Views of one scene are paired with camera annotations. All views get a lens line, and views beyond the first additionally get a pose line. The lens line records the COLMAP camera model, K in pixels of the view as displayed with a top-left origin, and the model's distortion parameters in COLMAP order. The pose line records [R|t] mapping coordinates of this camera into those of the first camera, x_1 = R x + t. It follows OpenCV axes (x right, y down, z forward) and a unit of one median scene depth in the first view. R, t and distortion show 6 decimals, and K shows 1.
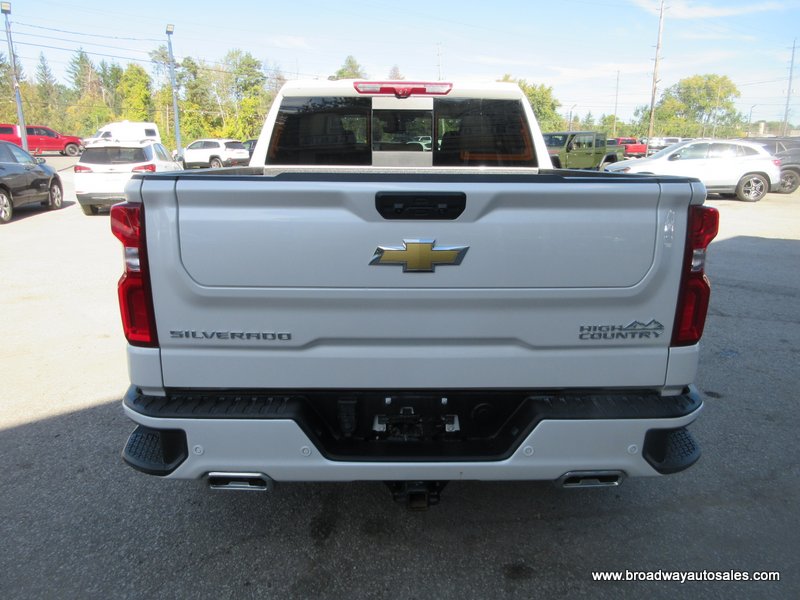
lens RADIAL K [[602.5, 0, 400.0], [0, 602.5, 300.0], [0, 0, 1]] dist [0.010046, -0.002141]
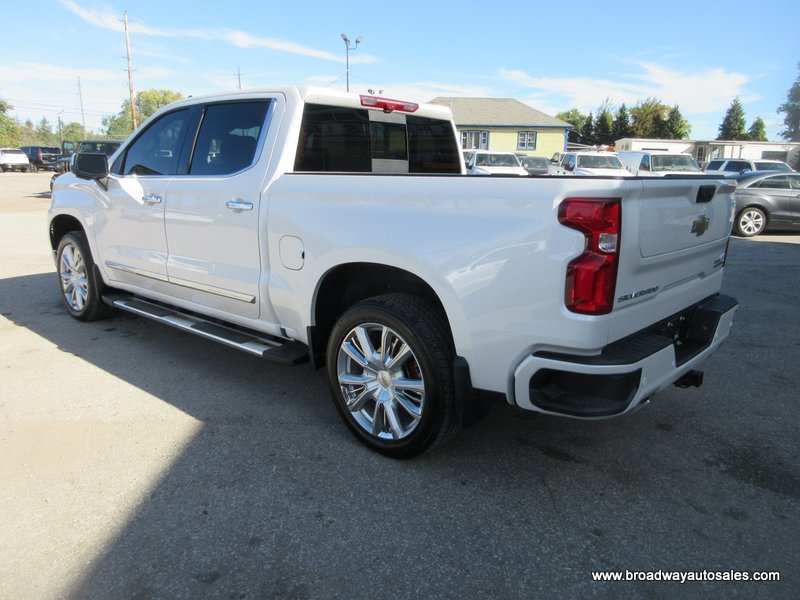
lens RADIAL K [[605.5, 0, 402.2], [0, 605.5, 297.1], [0, 0, 1]] dist [0.003066, 0.004056]
pose [[0.681330, -0.147175, 0.717028, -0.818050], [0.163042, 0.985482, 0.047352, -0.042942], [-0.713588, 0.084644, 0.695434, 0.215968]]
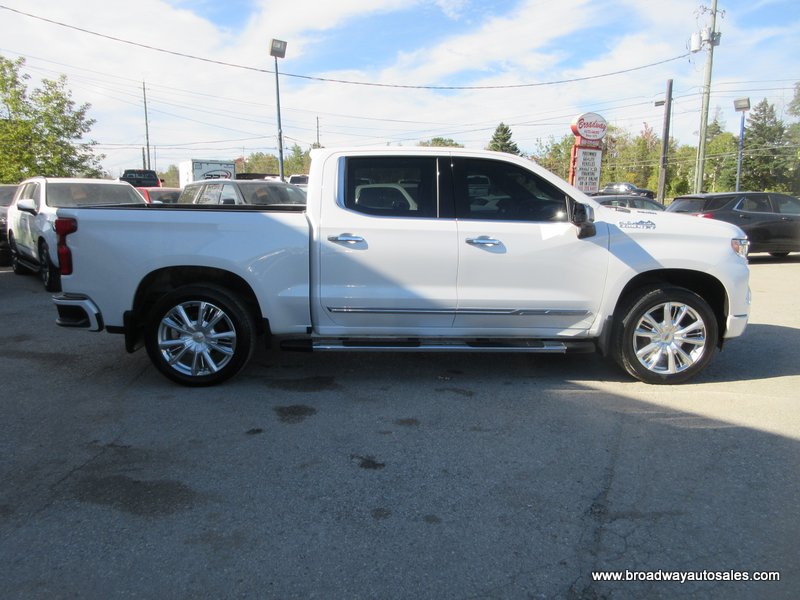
lens RADIAL K [[602.5, 0, 400.0], [0, 602.5, 300.0], [0, 0, 1]] dist [0.010046, -0.002141]
pose [[0.027626, 0.168530, -0.985309, 1.544516], [-0.249701, 0.955601, 0.156447, -0.289175], [0.967929, 0.241711, 0.068482, 1.148125]]
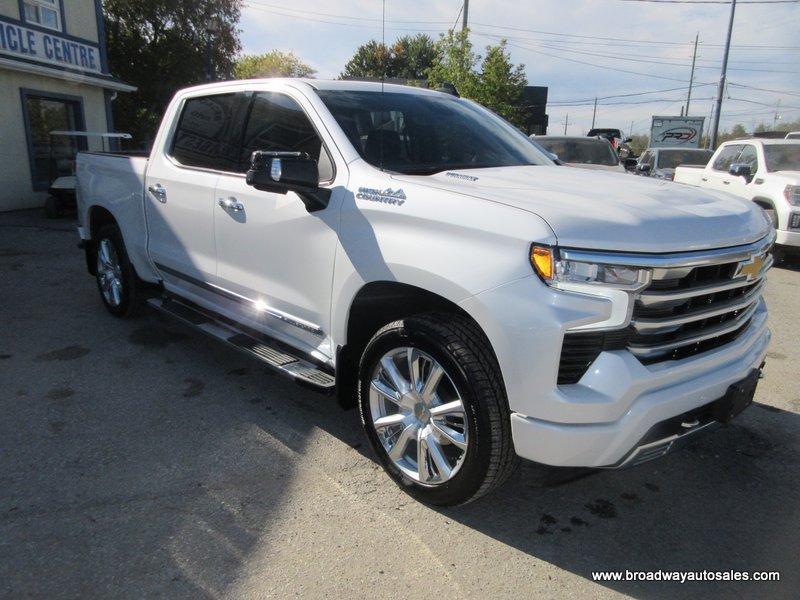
lens RADIAL K [[602.5, 0, 400.0], [0, 602.5, 300.0], [0, 0, 1]] dist [0.010046, -0.002141]
pose [[-0.739201, 0.144817, -0.657731, 0.717245], [-0.187696, 0.893617, 0.407698, -0.556517], [0.646801, 0.424825, -0.633382, 2.219783]]
